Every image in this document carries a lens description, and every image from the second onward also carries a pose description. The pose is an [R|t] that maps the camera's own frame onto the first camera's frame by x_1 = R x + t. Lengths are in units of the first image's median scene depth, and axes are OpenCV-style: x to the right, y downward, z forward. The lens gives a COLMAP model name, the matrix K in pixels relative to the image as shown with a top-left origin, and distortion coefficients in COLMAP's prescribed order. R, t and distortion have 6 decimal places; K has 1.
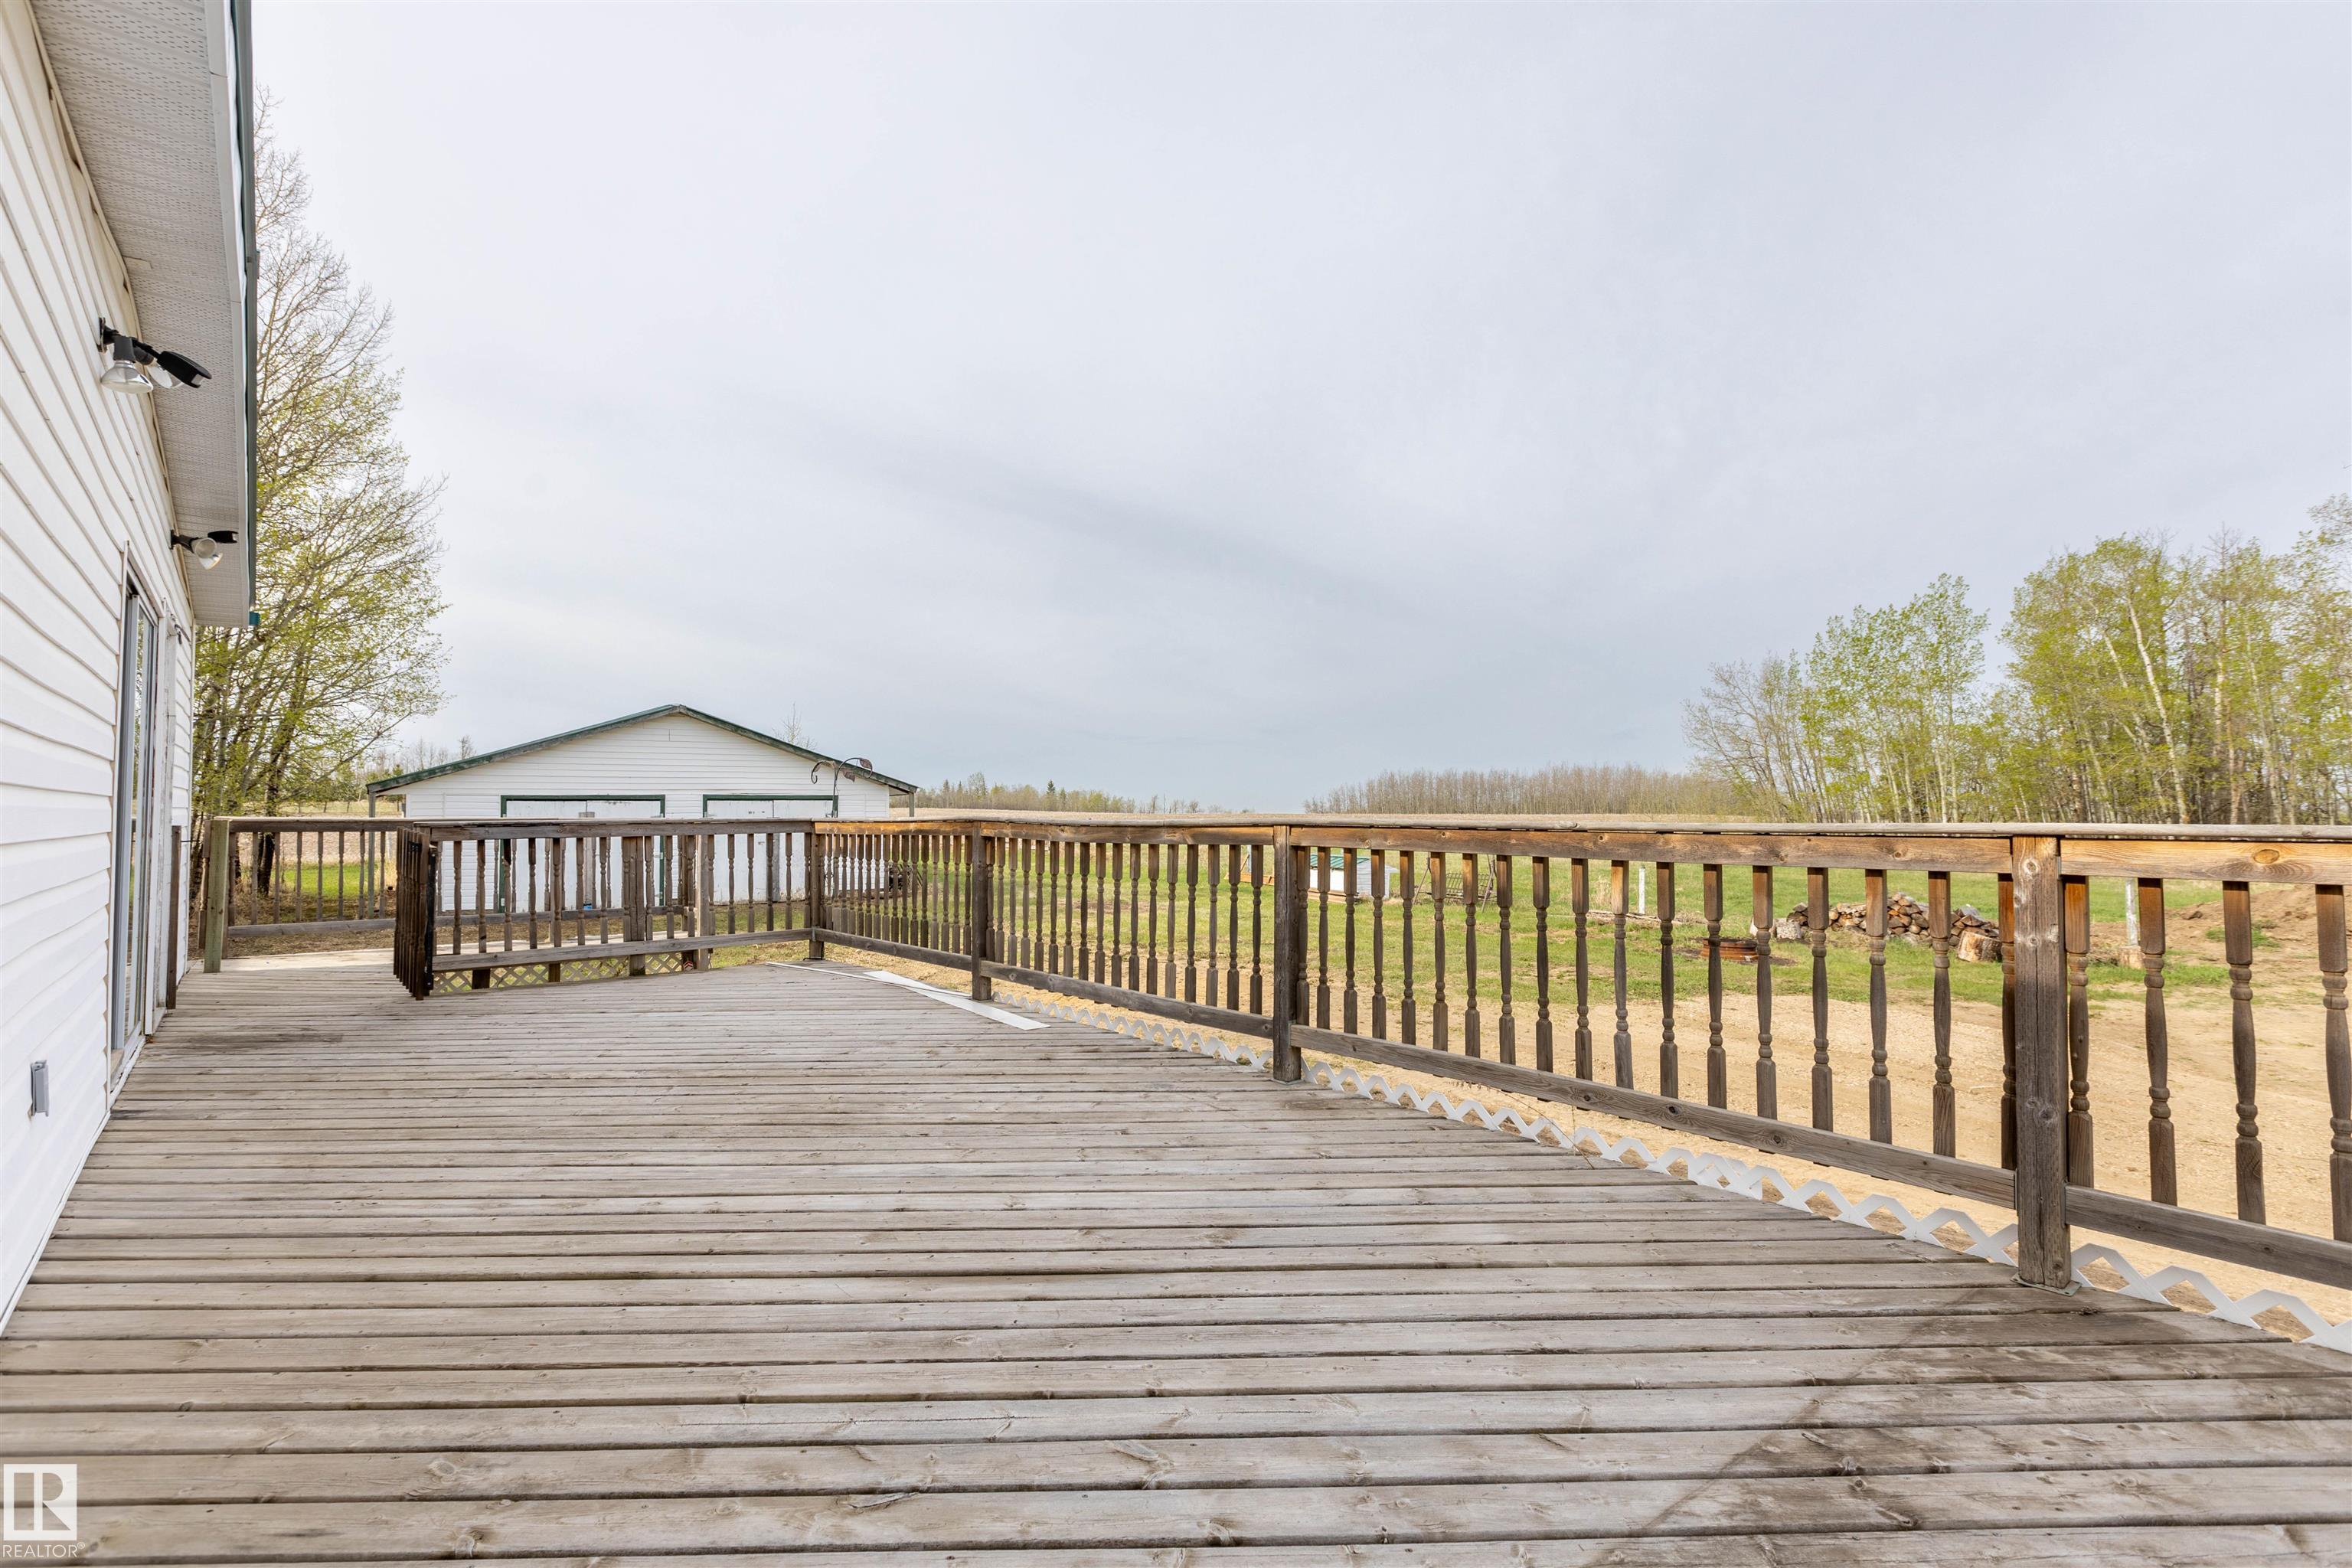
lens RADIAL K [[1095.6, 0, 1176.0], [0, 1095.6, 784.0], [0, 0, 1]] dist [0.002720, -0.000014]
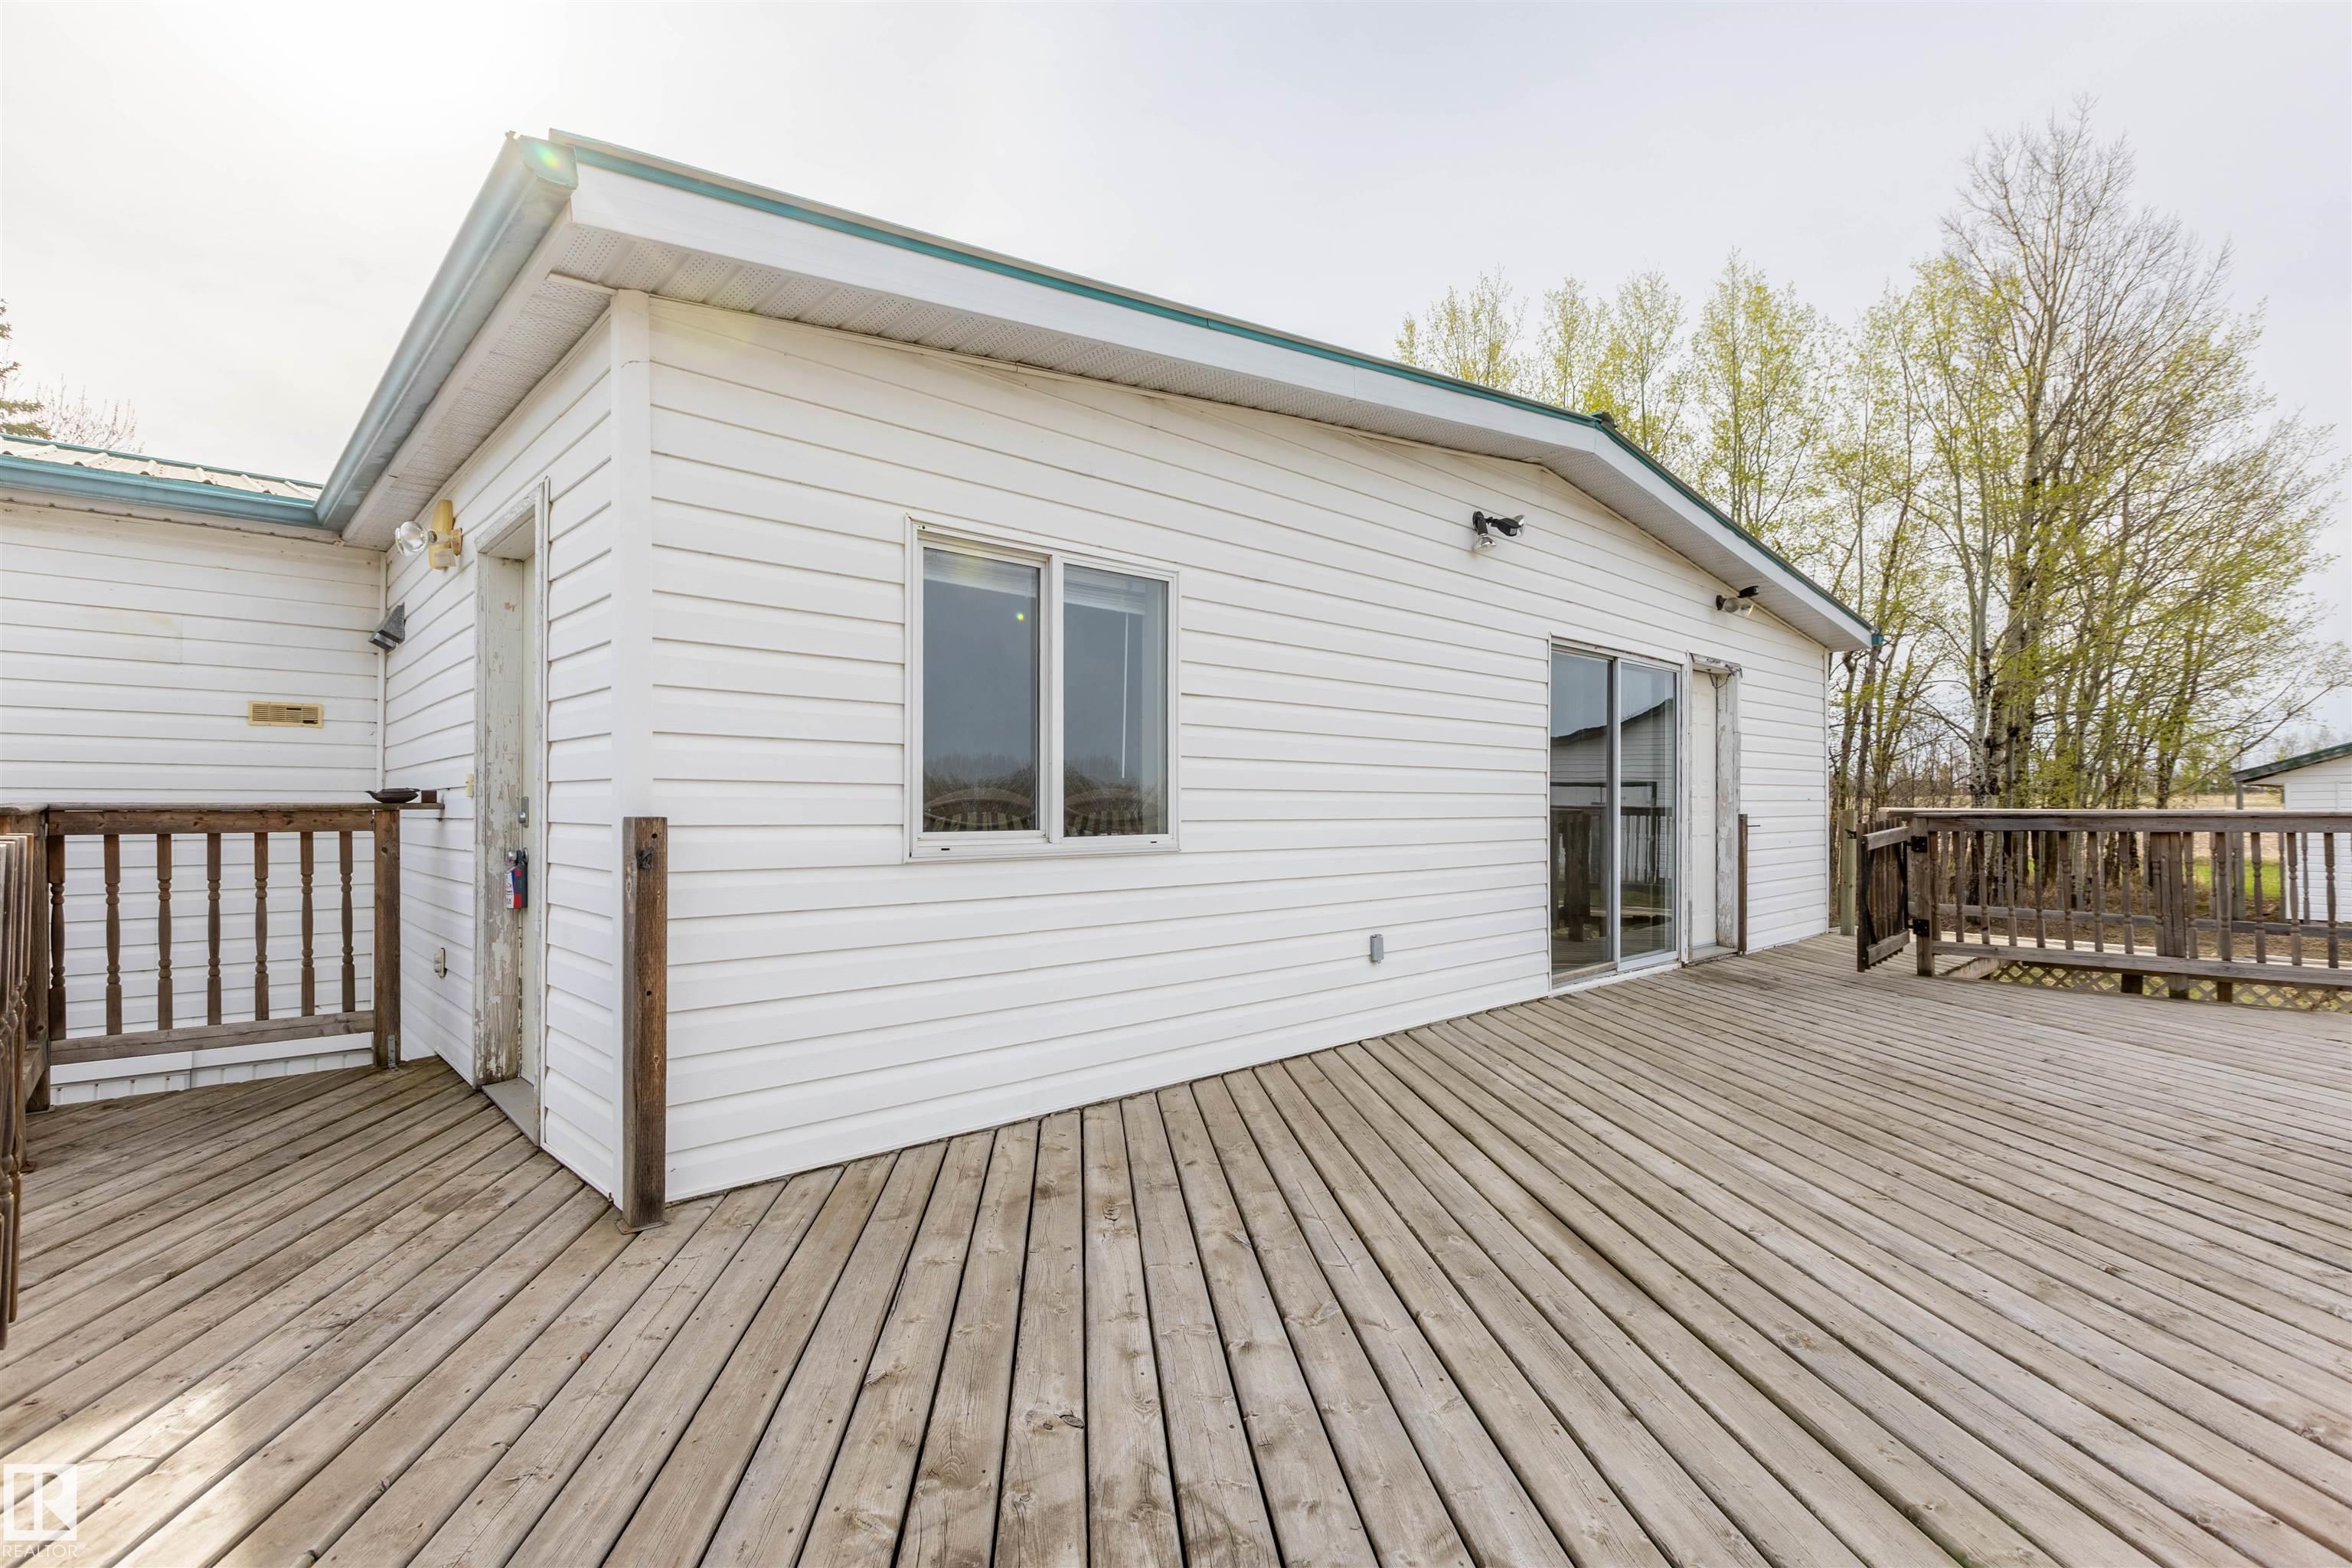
lens RADIAL K [[1103.5, 0, 1176.0], [0, 1103.5, 784.0], [0, 0, 1]] dist [0.001702, -0.000091]
pose [[0.041909, -0.023237, -0.998851, 0.753320], [0.029138, 0.999333, -0.022025, 0.017853], [0.998696, -0.028181, 0.042558, 0.485936]]
